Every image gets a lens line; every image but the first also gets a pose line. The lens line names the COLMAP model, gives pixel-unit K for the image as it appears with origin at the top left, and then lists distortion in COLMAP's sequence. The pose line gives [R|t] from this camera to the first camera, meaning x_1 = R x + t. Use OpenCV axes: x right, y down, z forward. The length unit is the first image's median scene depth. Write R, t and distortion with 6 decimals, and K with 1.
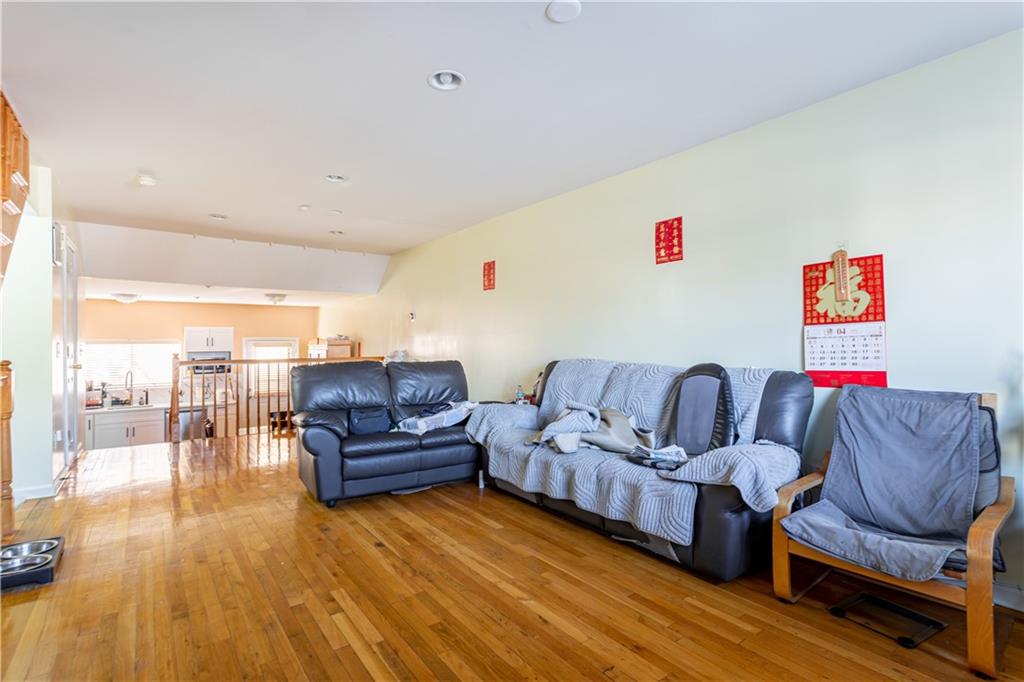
lens RADIAL K [[492.1, 0, 505.5], [0, 492.1, 331.4], [0, 0, 1]] dist [0.007642, 0.000723]
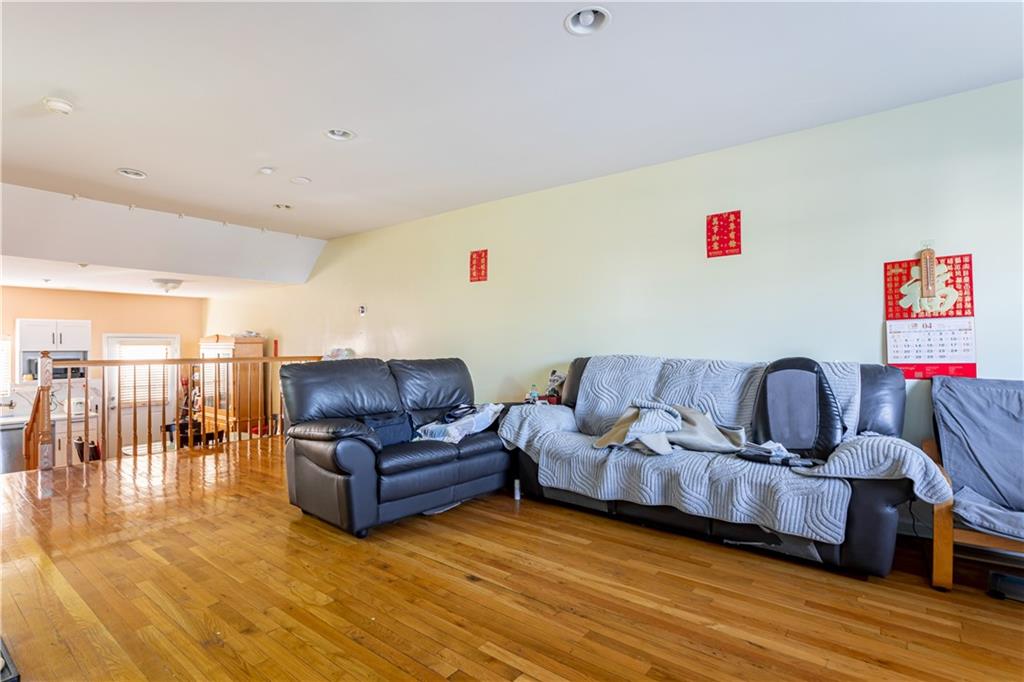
lens RADIAL K [[492.1, 0, 512.5], [0, 492.1, 344.0], [0, 0, 1]] dist [0.007642, 0.000723]
pose [[0.963074, 0.009270, 0.269078, -0.339943], [-0.013754, 0.999796, 0.014781, 0.026129], [-0.268886, -0.017936, 0.963005, 0.166731]]
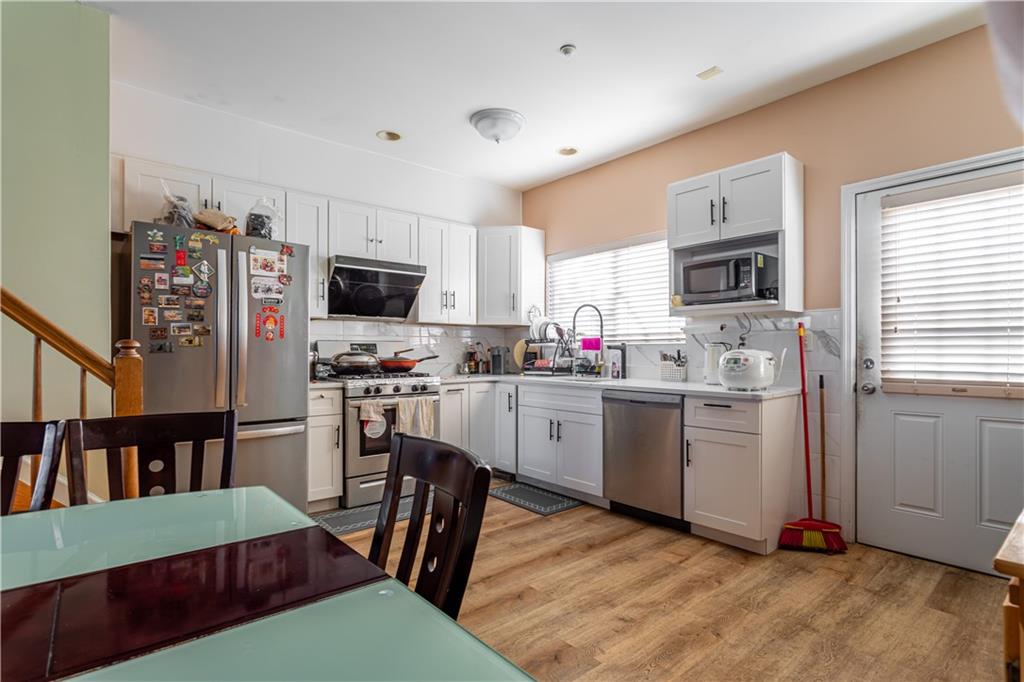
lens RADIAL K [[504.0, 0, 509.2], [0, 504.0, 347.5], [0, 0, 1]] dist [-0.005146, -0.000318]
pose [[0.079138, 0.000478, -0.996864, -0.741435], [0.024396, 0.999699, 0.002416, 0.316737], [0.996565, -0.024510, 0.079102, 2.353832]]
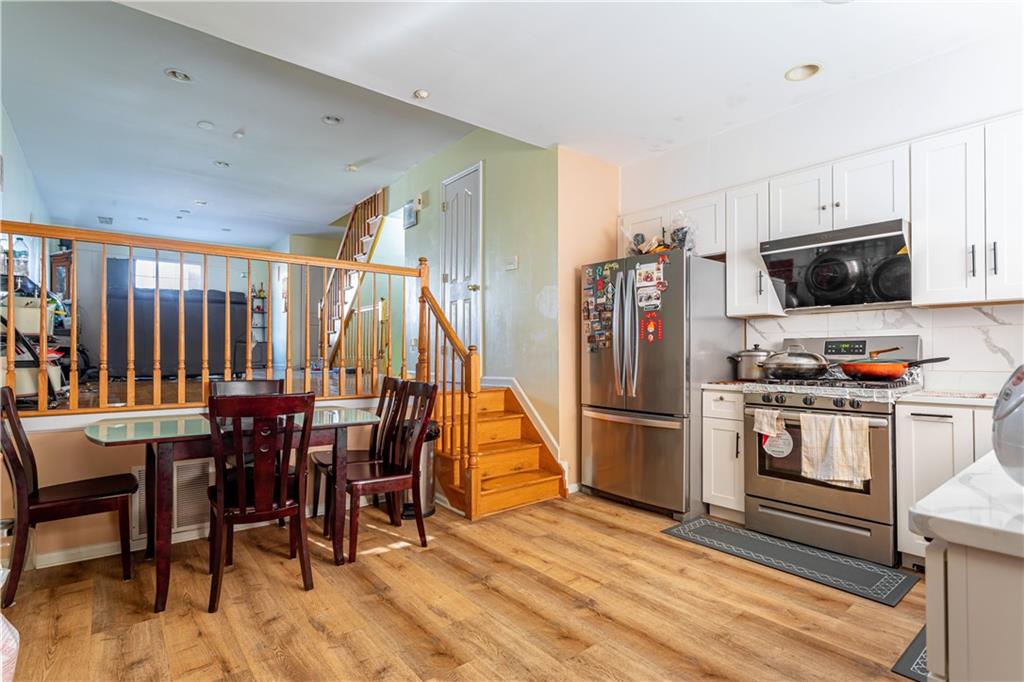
lens RADIAL K [[504.0, 0, 510.3], [0, 504.0, 344.4], [0, 0, 1]] dist [-0.005146, -0.000318]
pose [[-0.998346, 0.006060, -0.057166, -1.359972], [0.008673, 0.998924, -0.045562, 0.346722], [0.056828, -0.045982, -0.997325, 3.040989]]
